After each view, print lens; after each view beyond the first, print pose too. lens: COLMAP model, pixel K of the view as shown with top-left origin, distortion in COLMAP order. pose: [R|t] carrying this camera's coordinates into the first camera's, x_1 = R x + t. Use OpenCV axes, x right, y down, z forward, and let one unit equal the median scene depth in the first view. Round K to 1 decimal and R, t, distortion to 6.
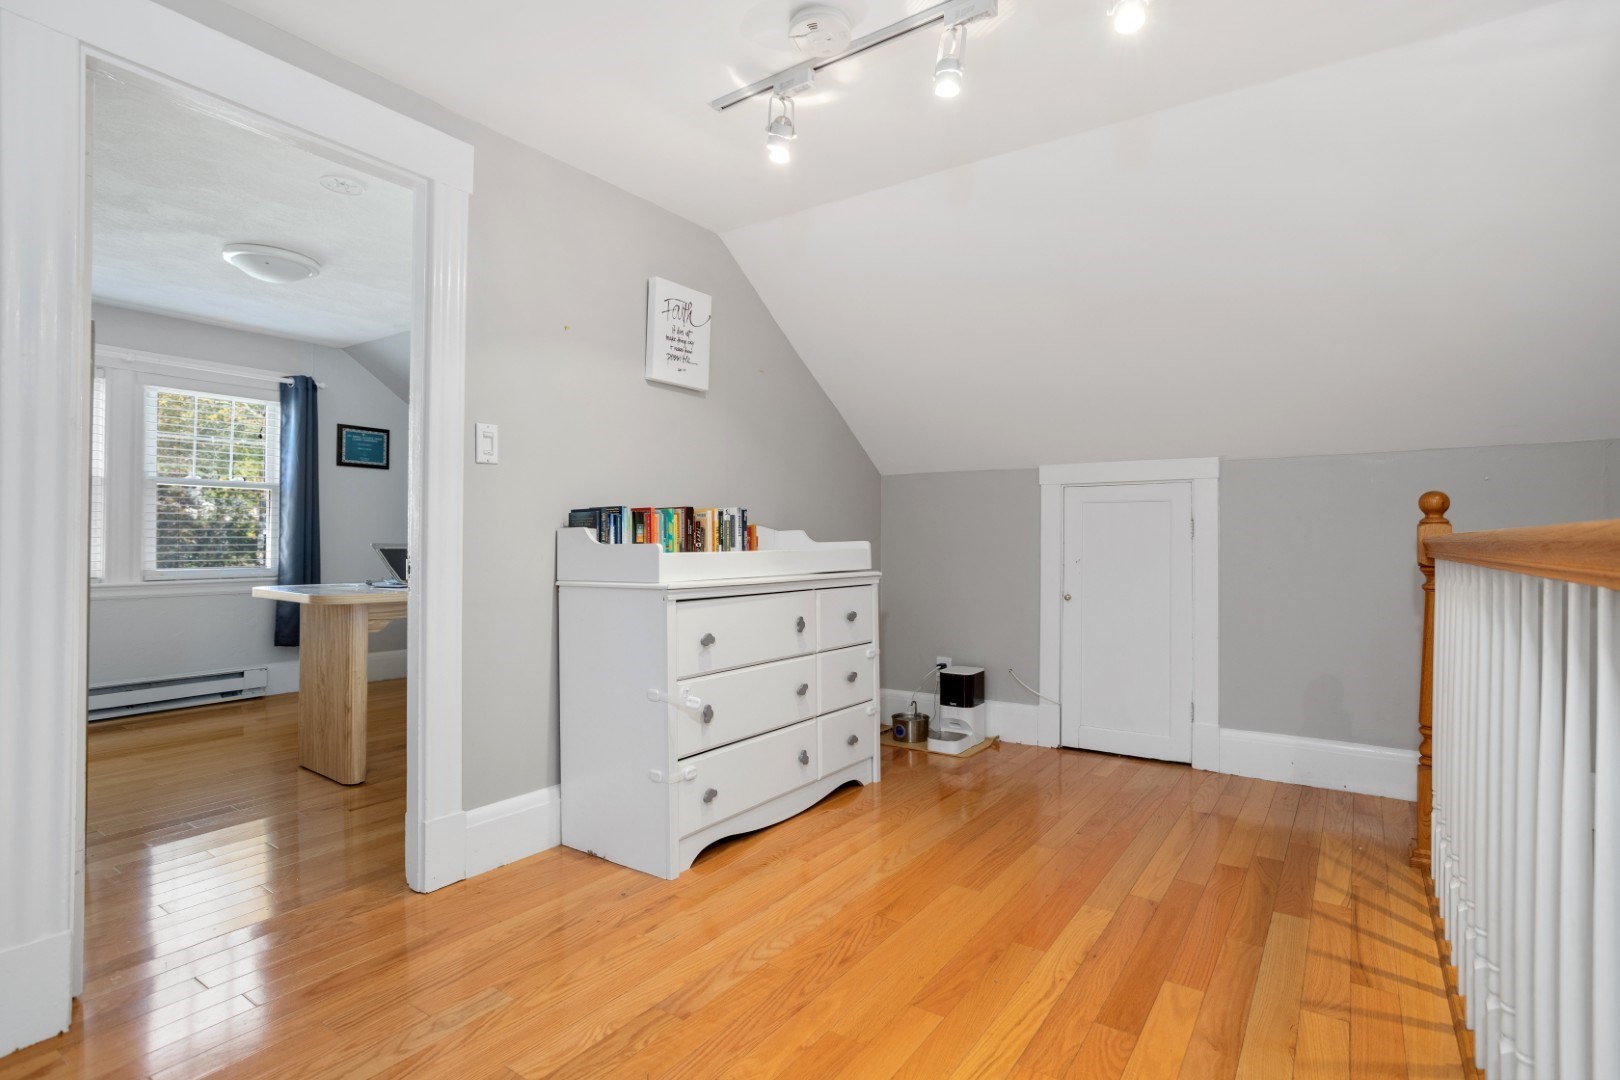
lens RADIAL K [[798.9, 0, 808.8], [0, 798.9, 523.4], [0, 0, 1]] dist [-0.031381, 0.017558]
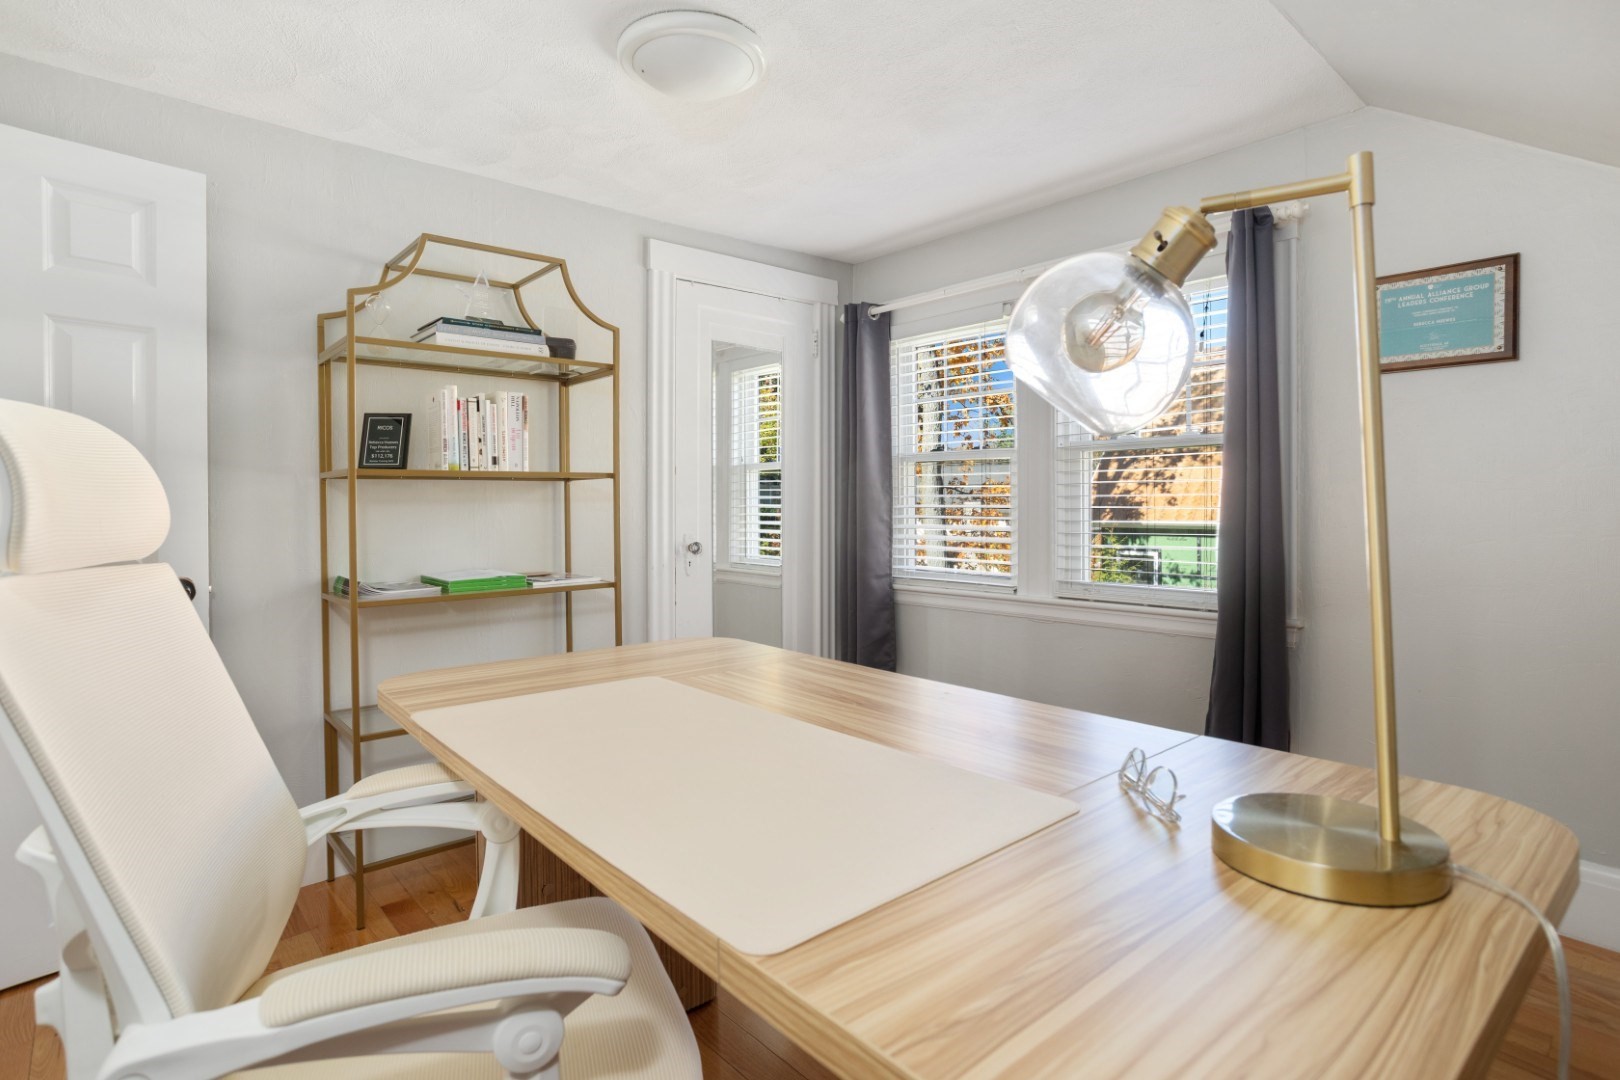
lens RADIAL K [[798.9, 0, 808.8], [0, 798.9, 523.4], [0, 0, 1]] dist [-0.031381, 0.017558]
pose [[-0.243332, 0.004975, -0.969930, -0.099282], [0.015669, 0.999877, 0.001197, 0.004119], [0.969816, -0.014907, -0.243380, 0.858996]]
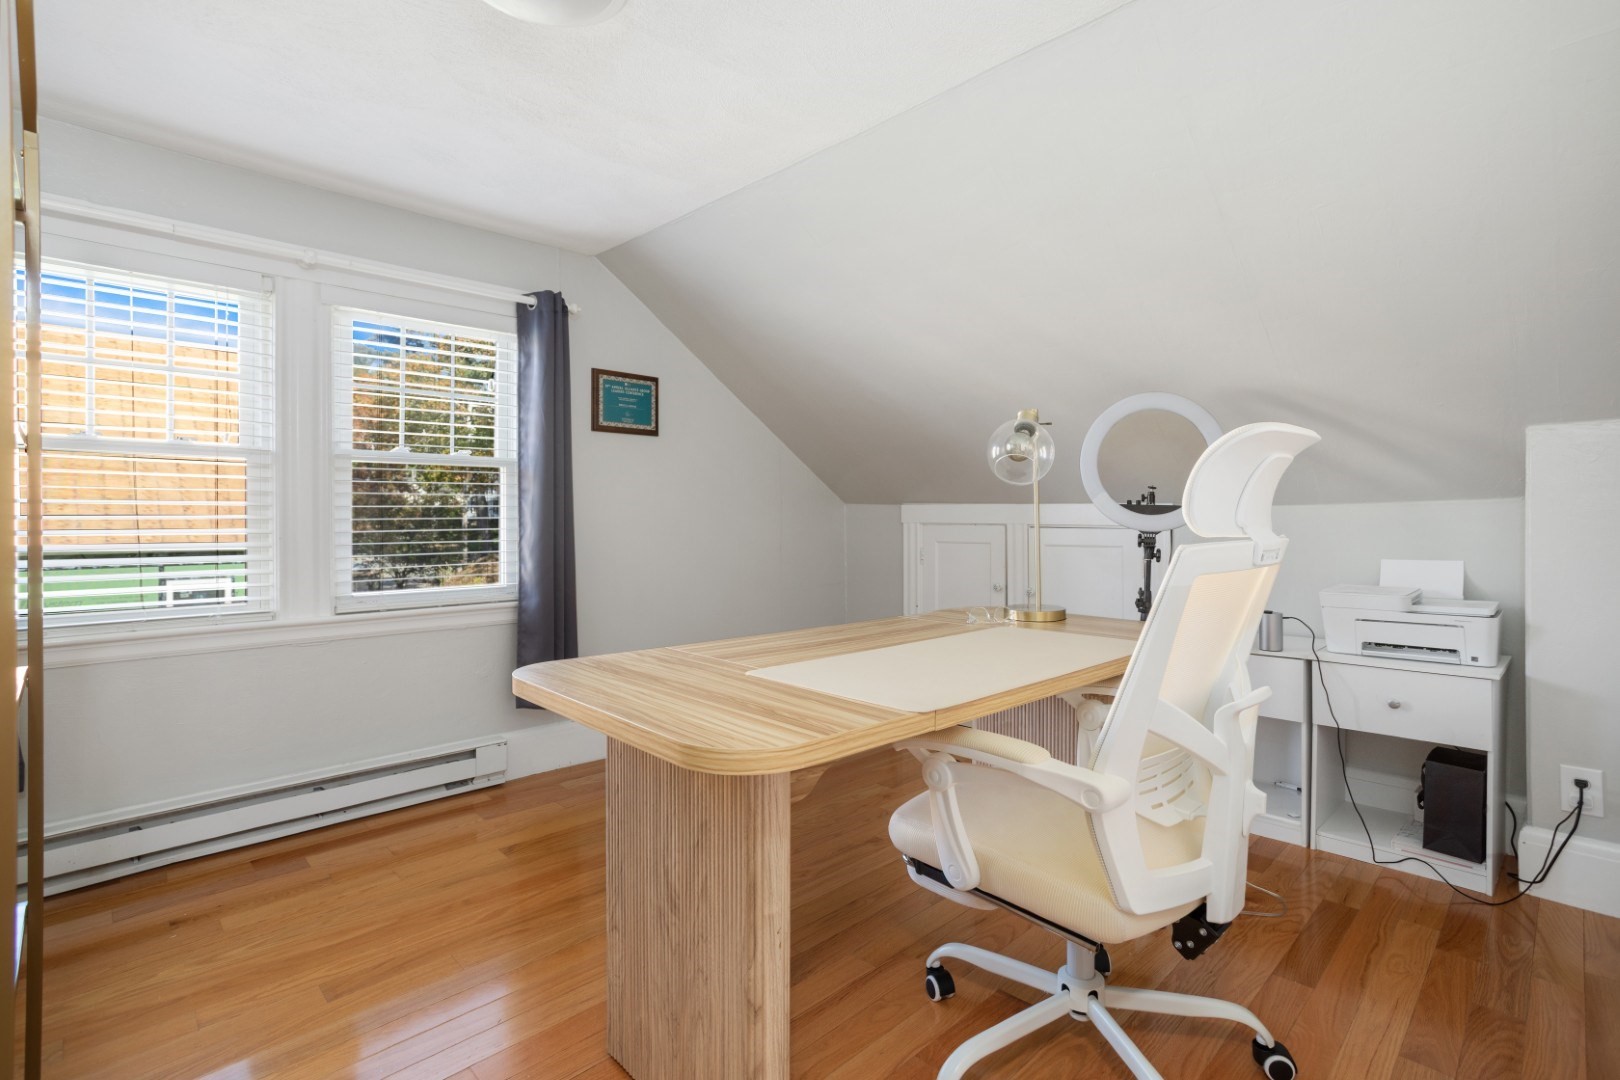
lens RADIAL K [[774.6, 0, 807.2], [0, 774.6, 510.4], [0, 0, 1]] dist [-0.043520, -0.000024]
pose [[0.983129, -0.008329, -0.182722, -0.319011], [0.010365, 0.999894, 0.010189, -0.011121], [0.182617, -0.011911, 0.983112, 0.418322]]
